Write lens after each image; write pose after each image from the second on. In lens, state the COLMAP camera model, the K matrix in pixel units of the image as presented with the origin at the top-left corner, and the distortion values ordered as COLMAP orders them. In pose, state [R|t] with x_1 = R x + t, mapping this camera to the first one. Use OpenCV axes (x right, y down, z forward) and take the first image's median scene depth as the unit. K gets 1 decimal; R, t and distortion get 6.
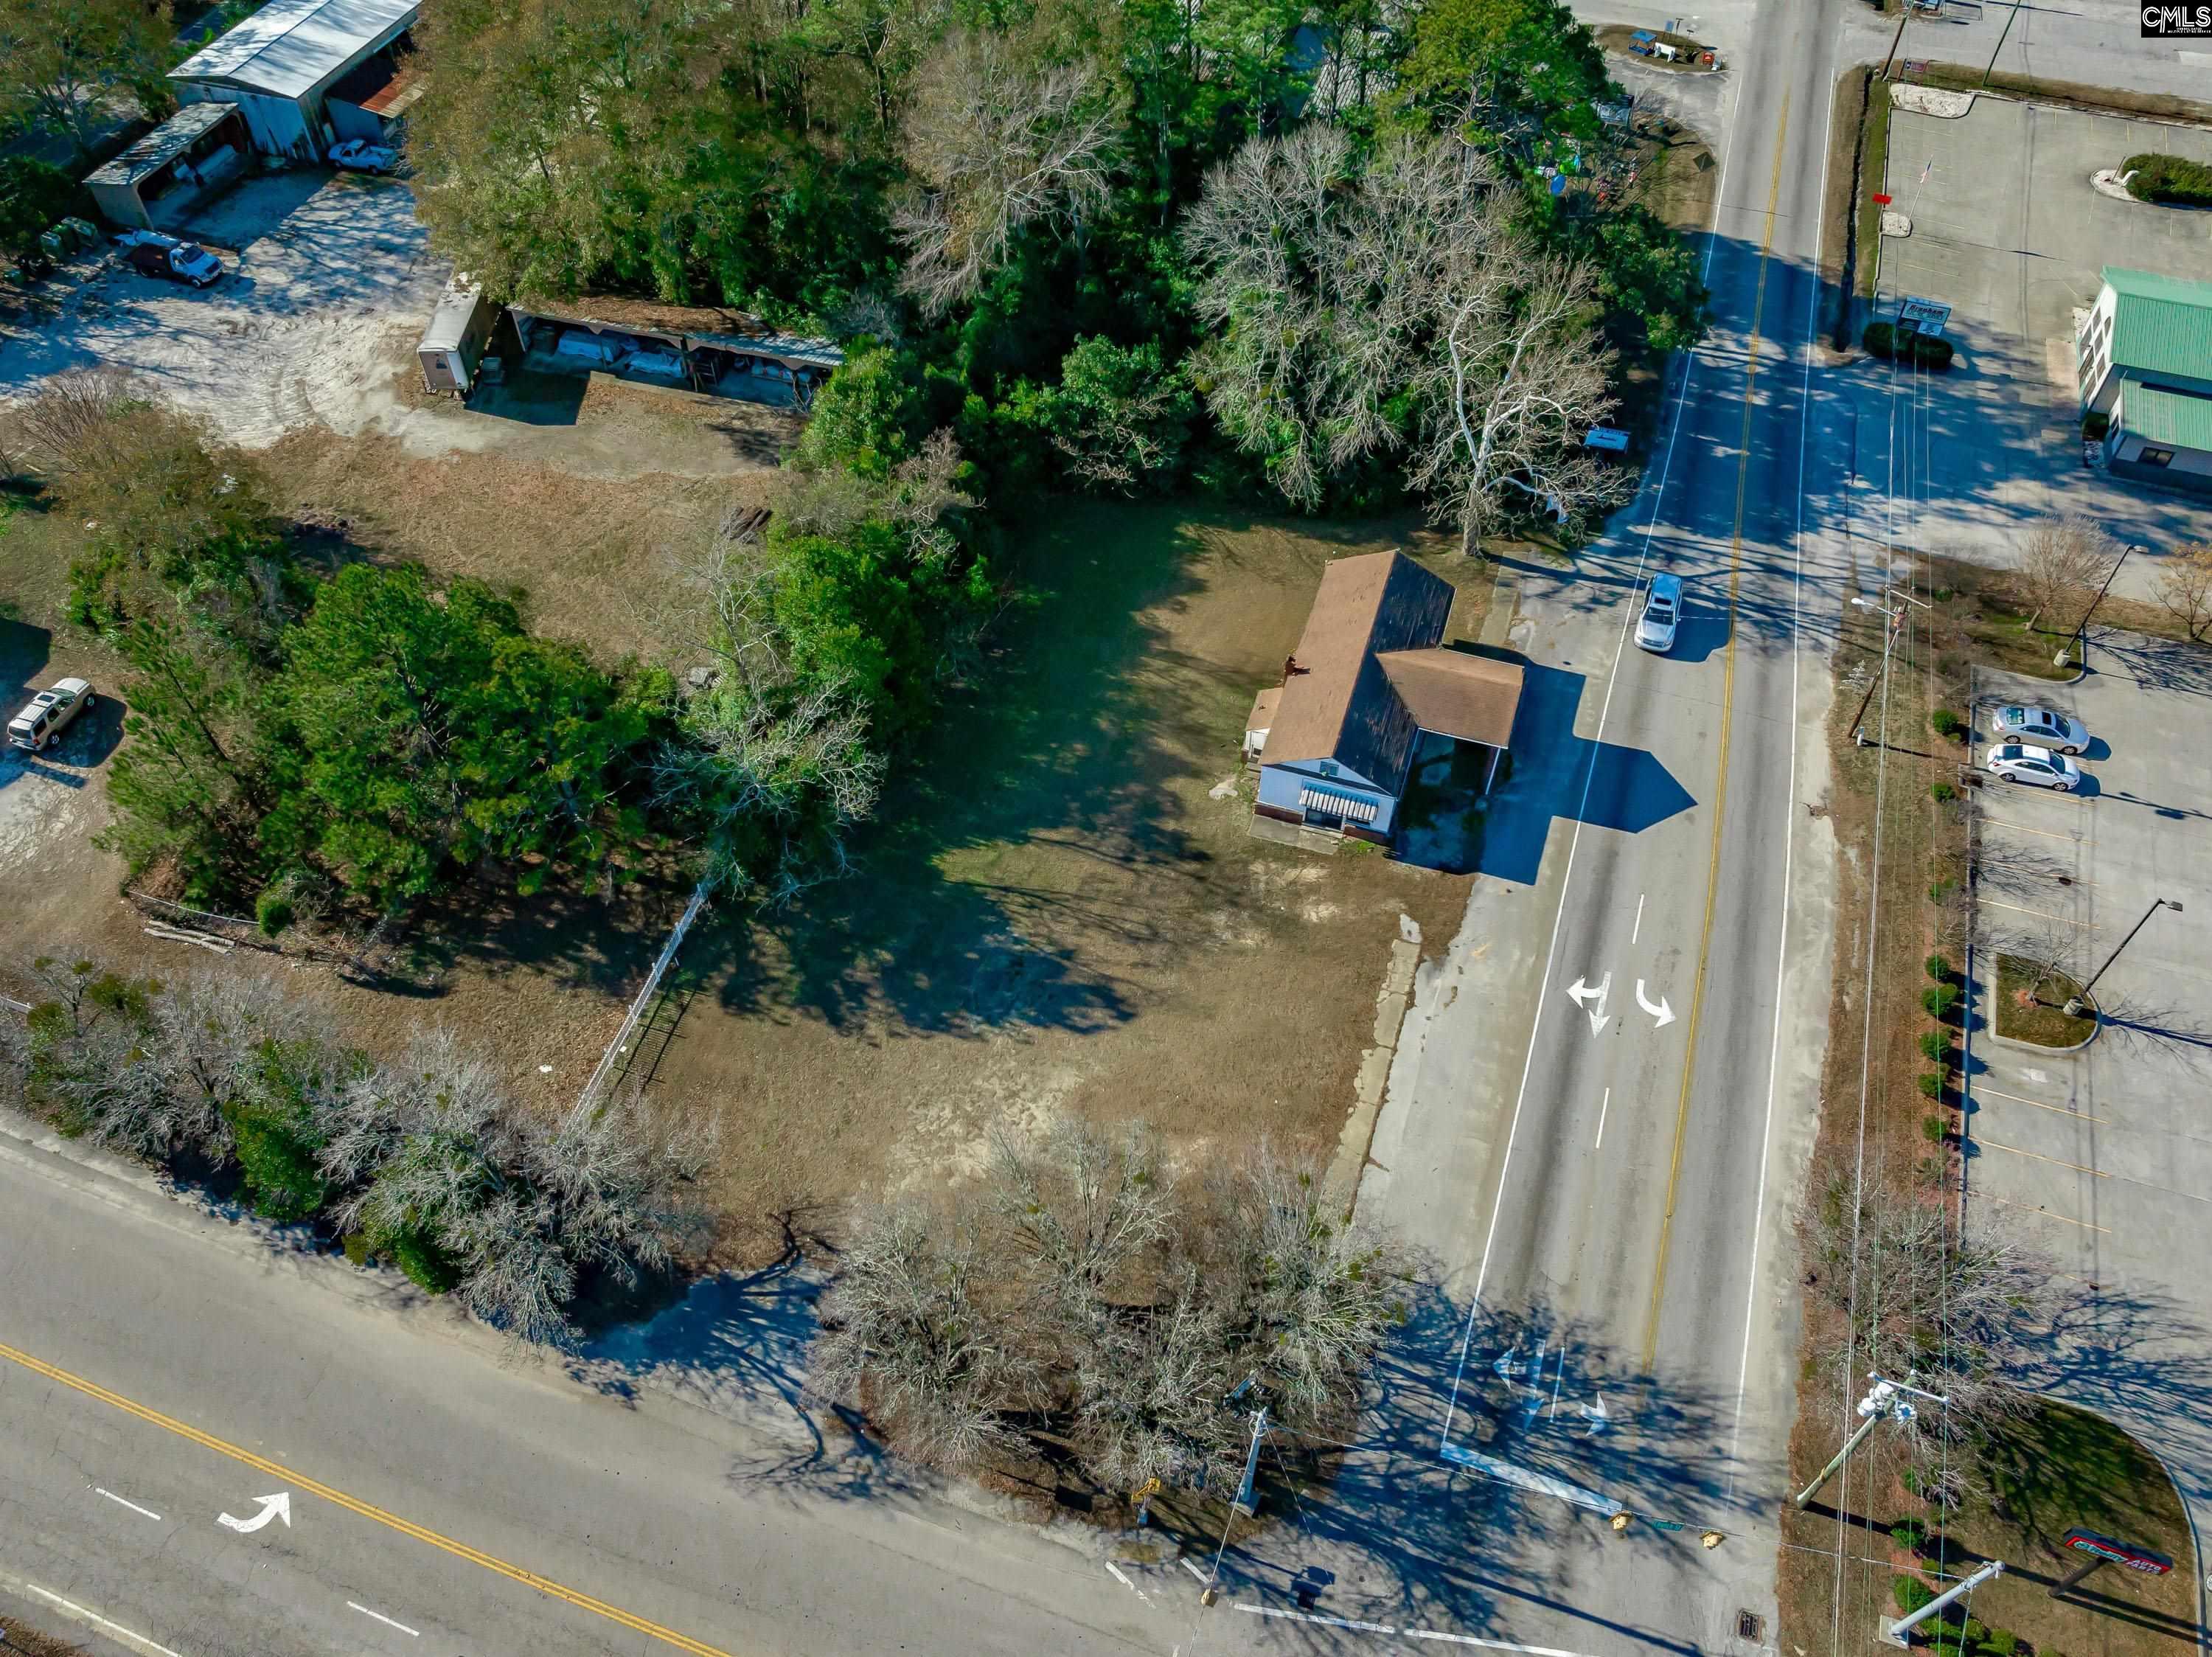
lens RADIAL K [[1677.5, 0, 1044.6], [0, 1677.5, 799.8], [0, 0, 1]] dist [-0.044848, 0.012472]
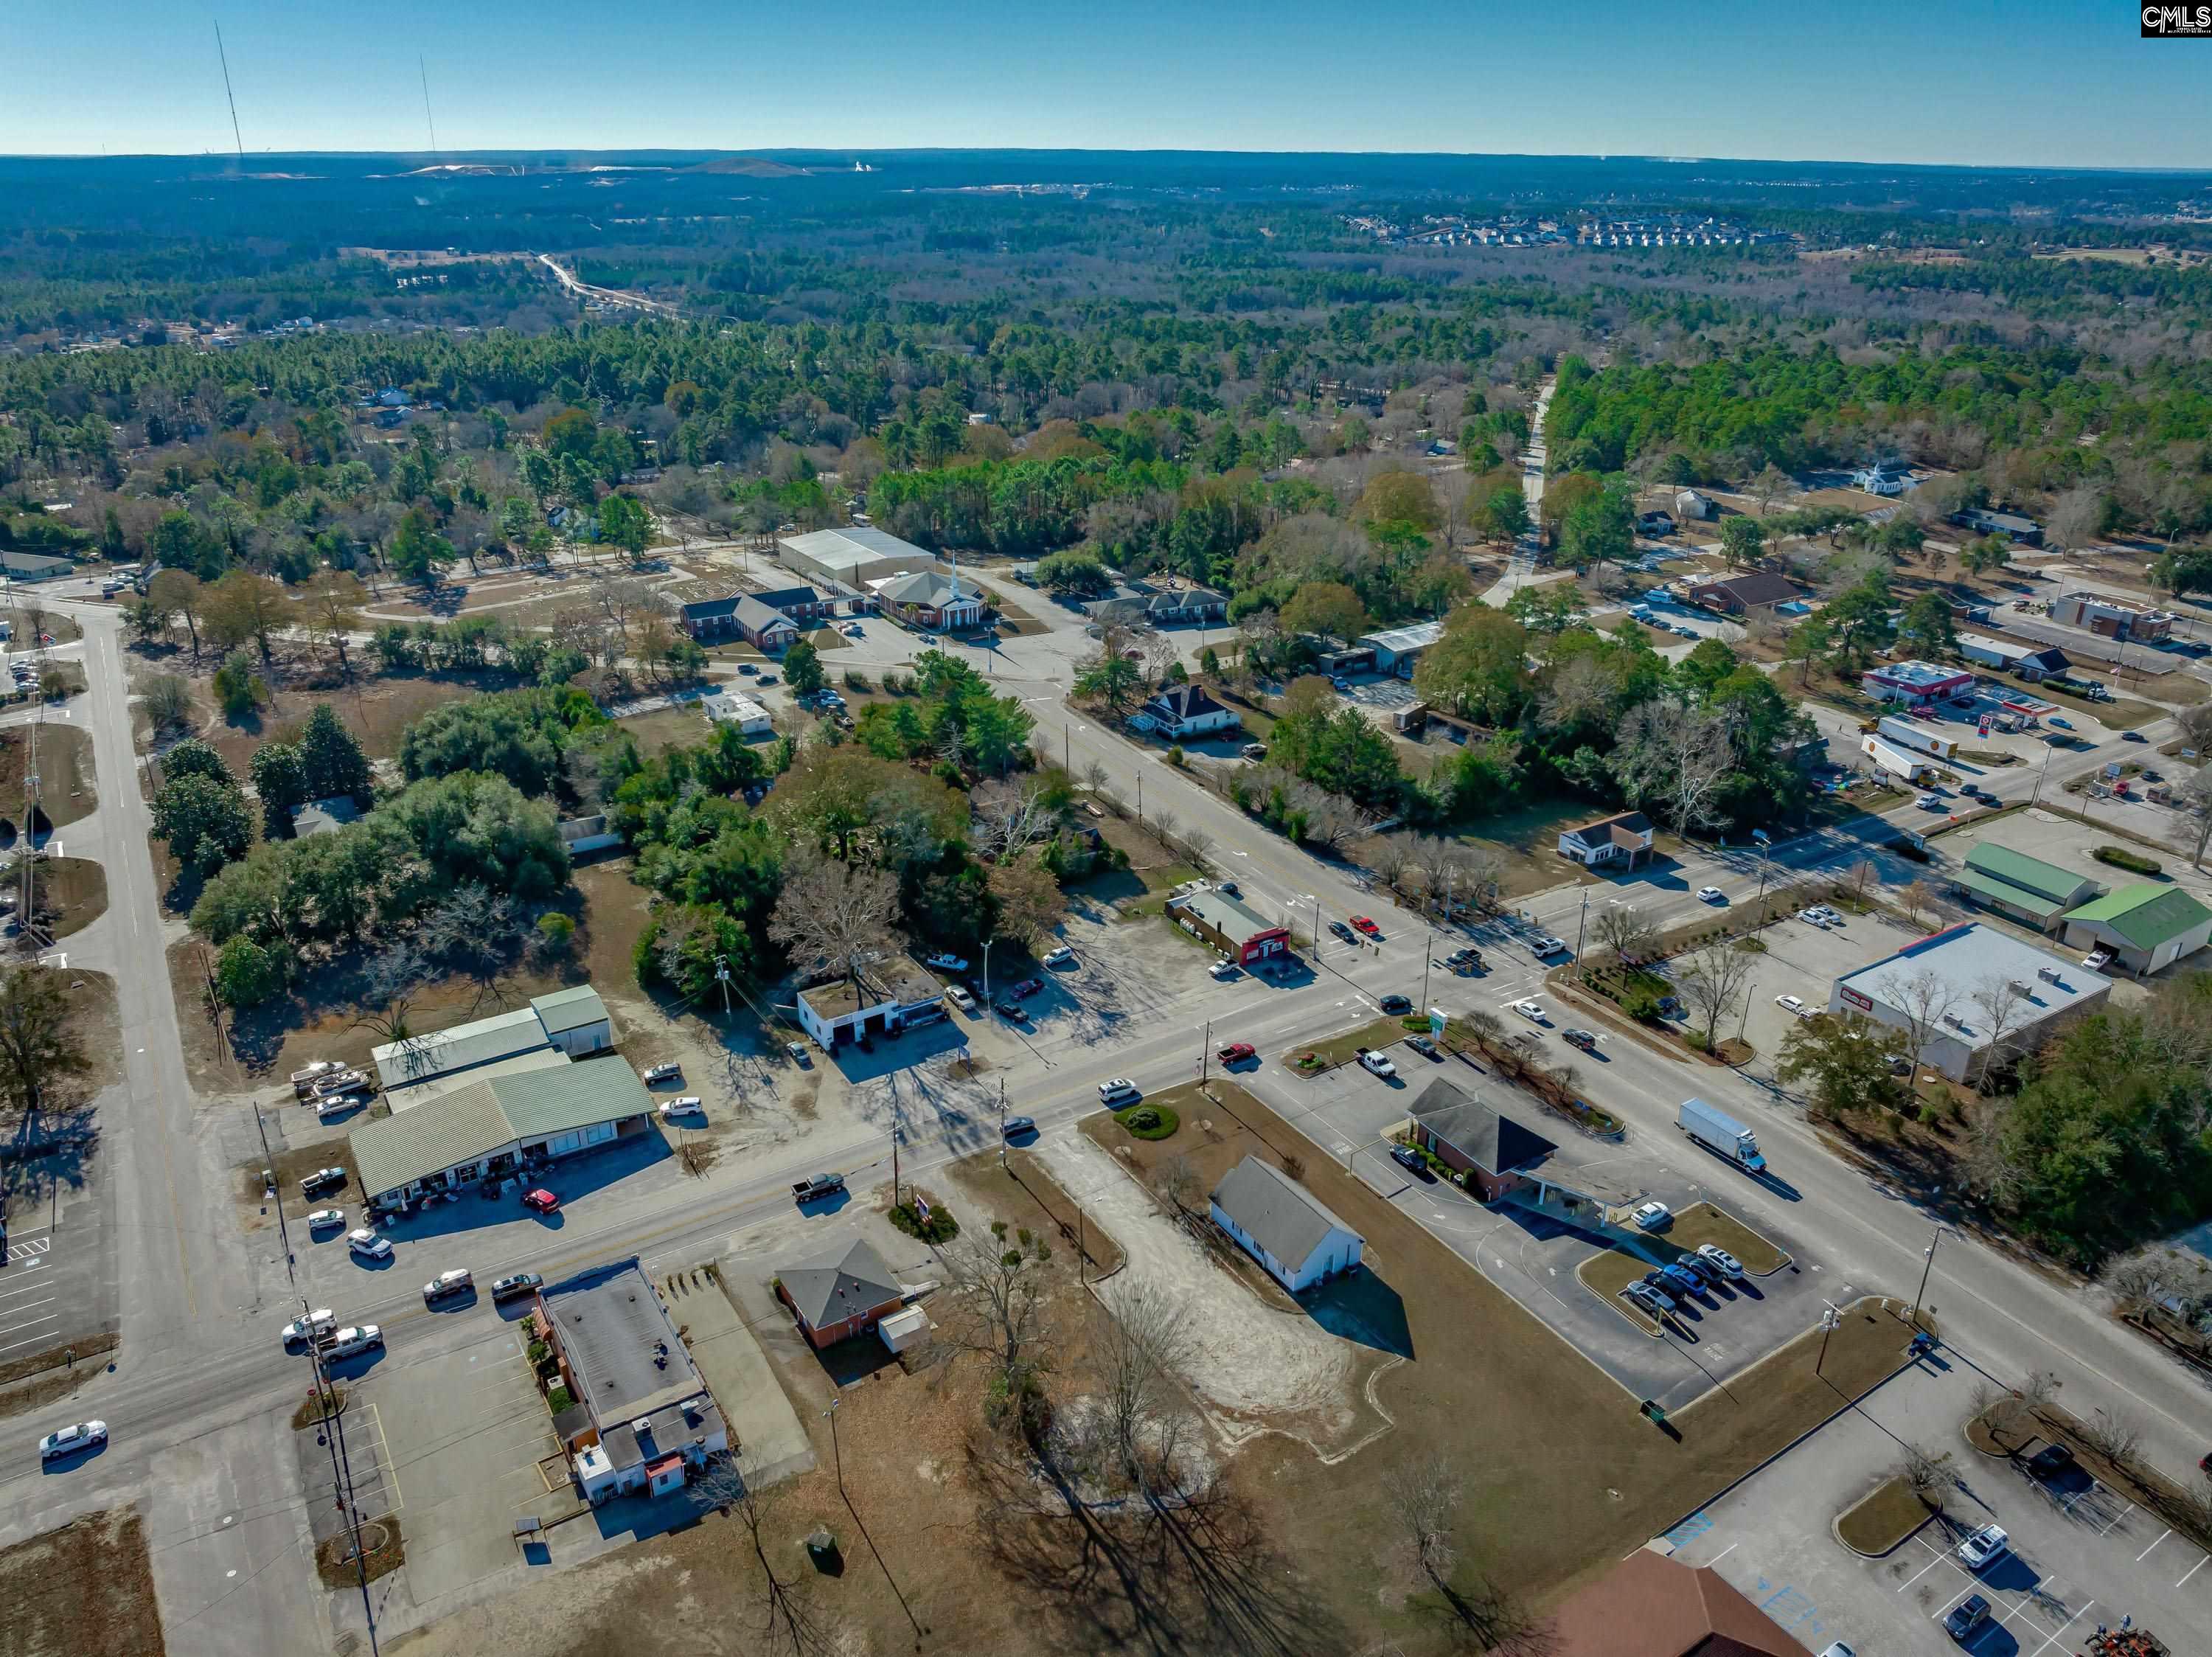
lens RADIAL K [[1548.9, 0, 1090.4], [0, 1548.9, 820.8], [0, 0, 1]] dist [-0.037993, -0.000111]
pose [[0.780704, 0.274006, -0.561625, 1.111471], [-0.489845, 0.826383, -0.277748, 1.262168], [0.388013, 0.491948, 0.779380, -1.777888]]
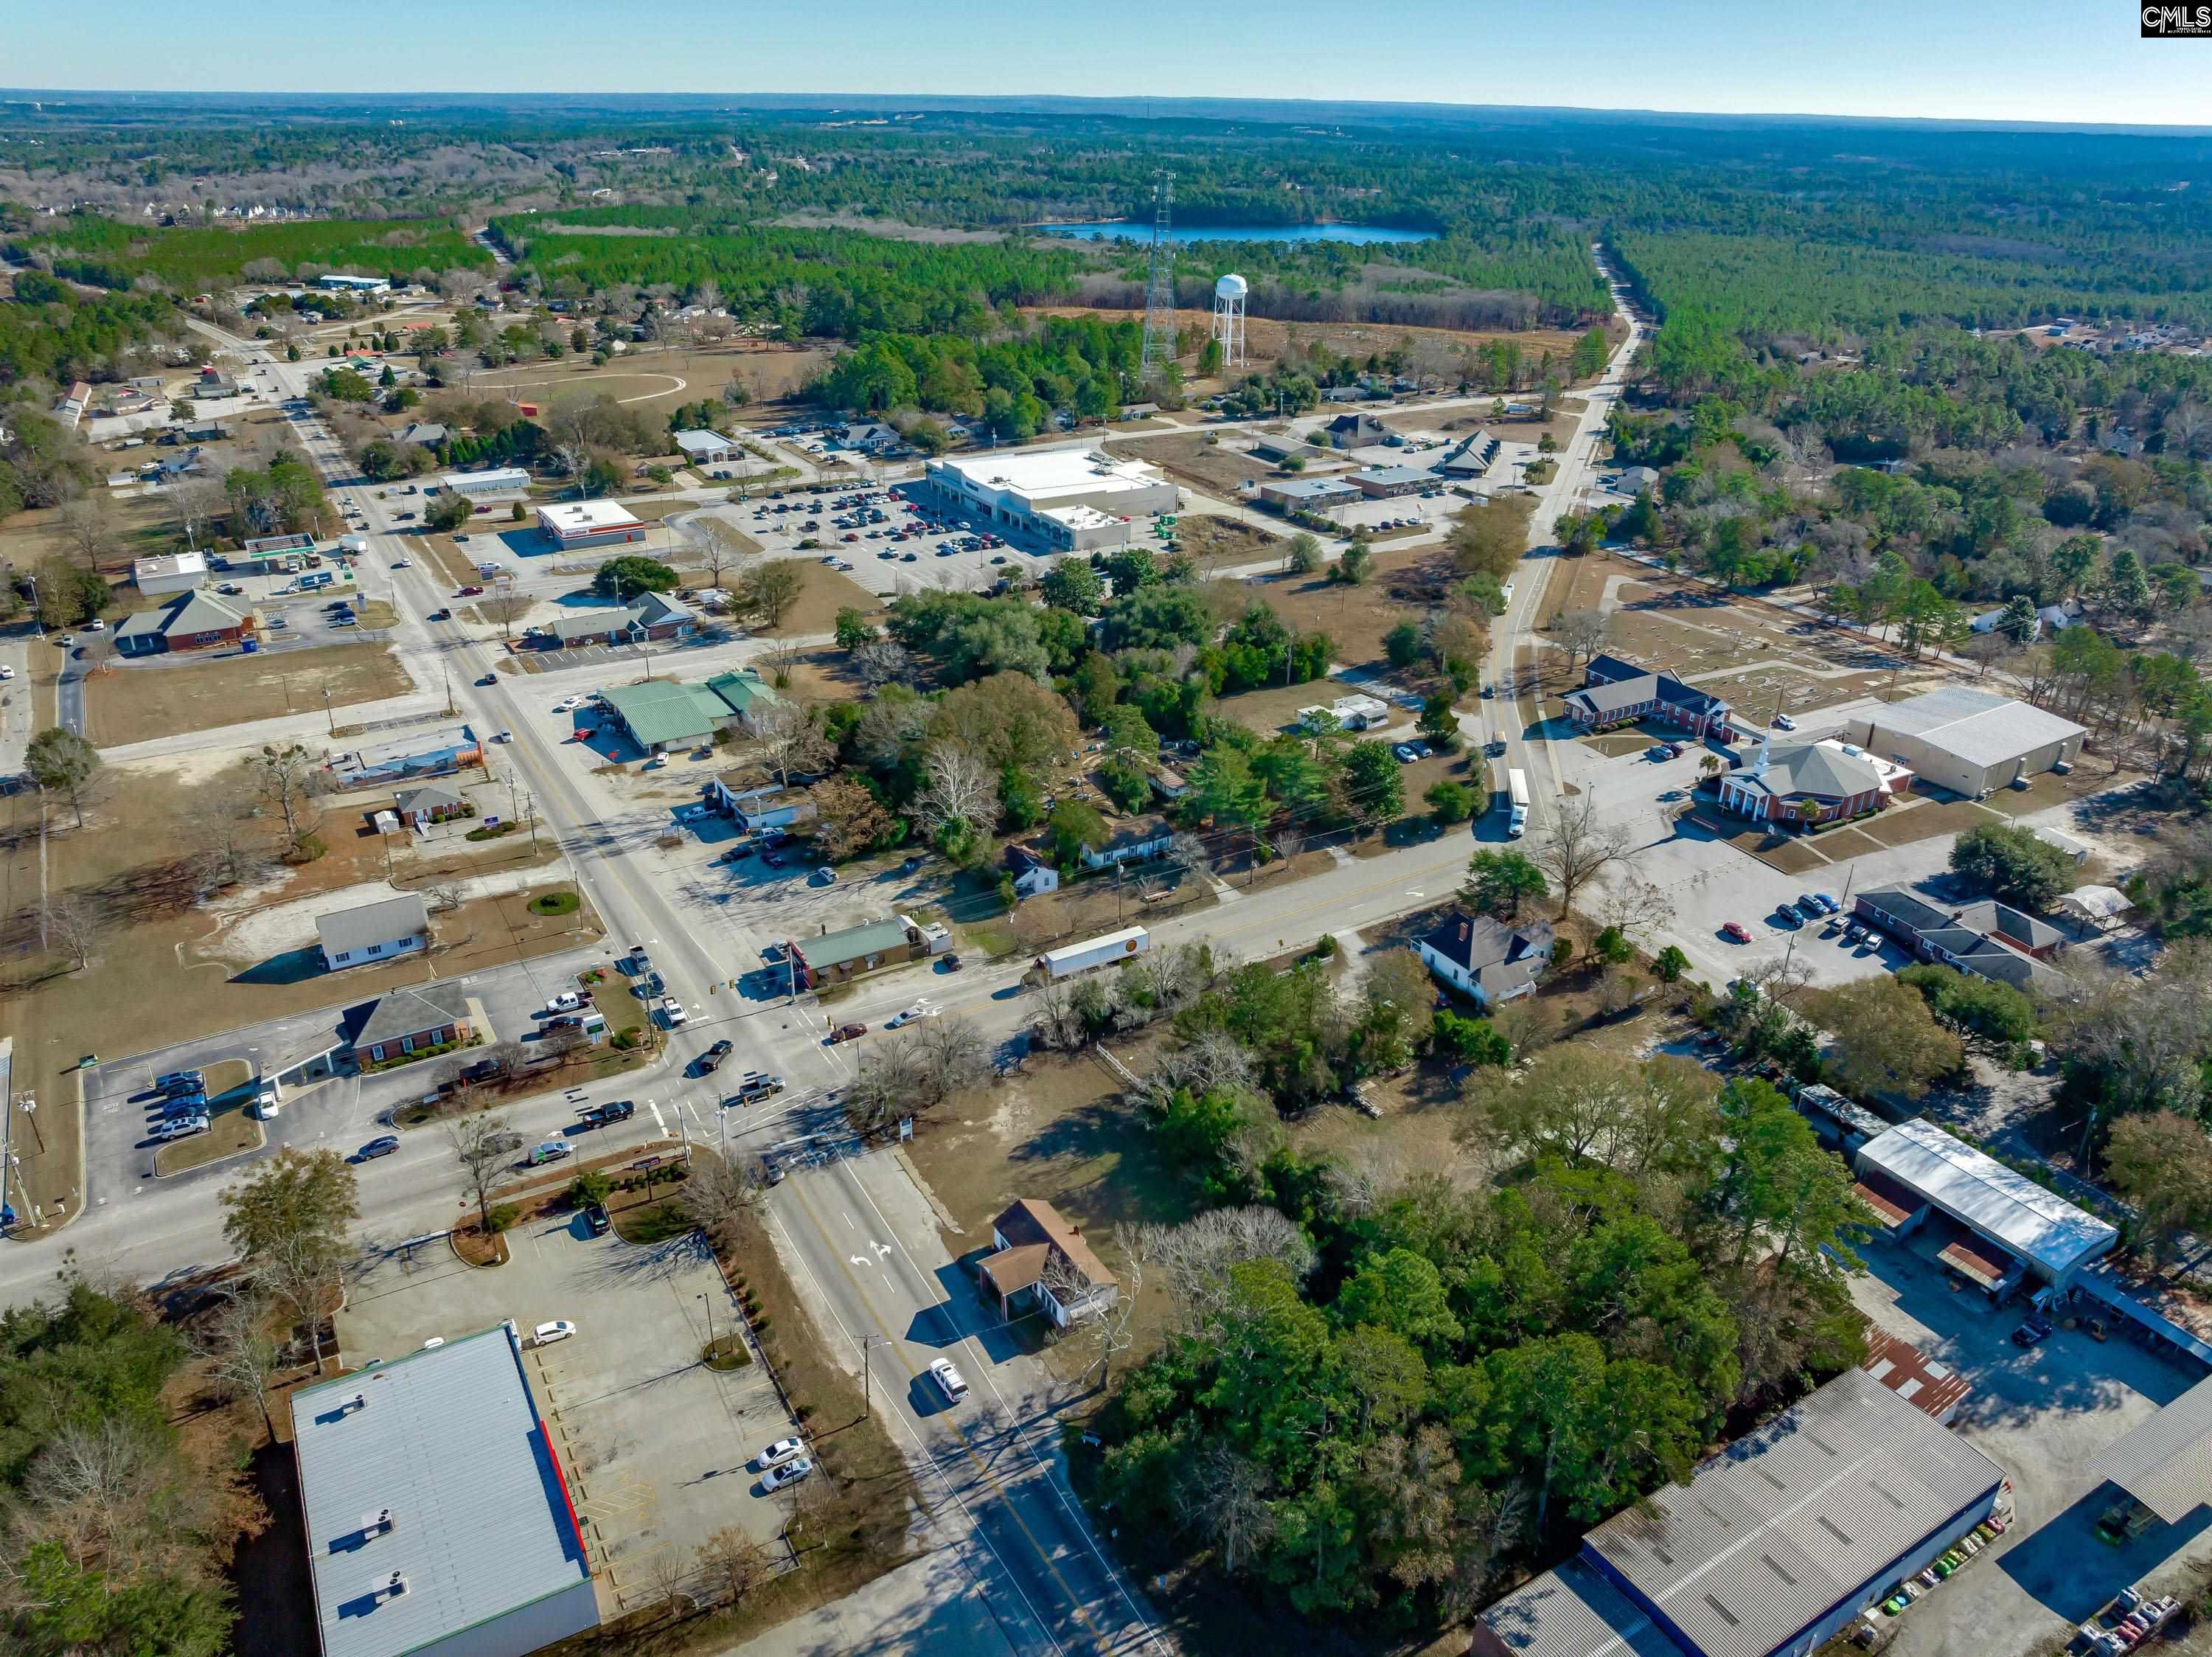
lens RADIAL K [[1548.9, 0, 1110.3], [0, 1548.9, 833.7], [0, 0, 1]] dist [-0.037993, -0.000111]
pose [[-0.631727, 0.346081, -0.693648, 1.335194], [-0.593397, 0.359877, 0.719978, -1.735960], [0.498799, 0.866439, -0.021980, 0.639845]]
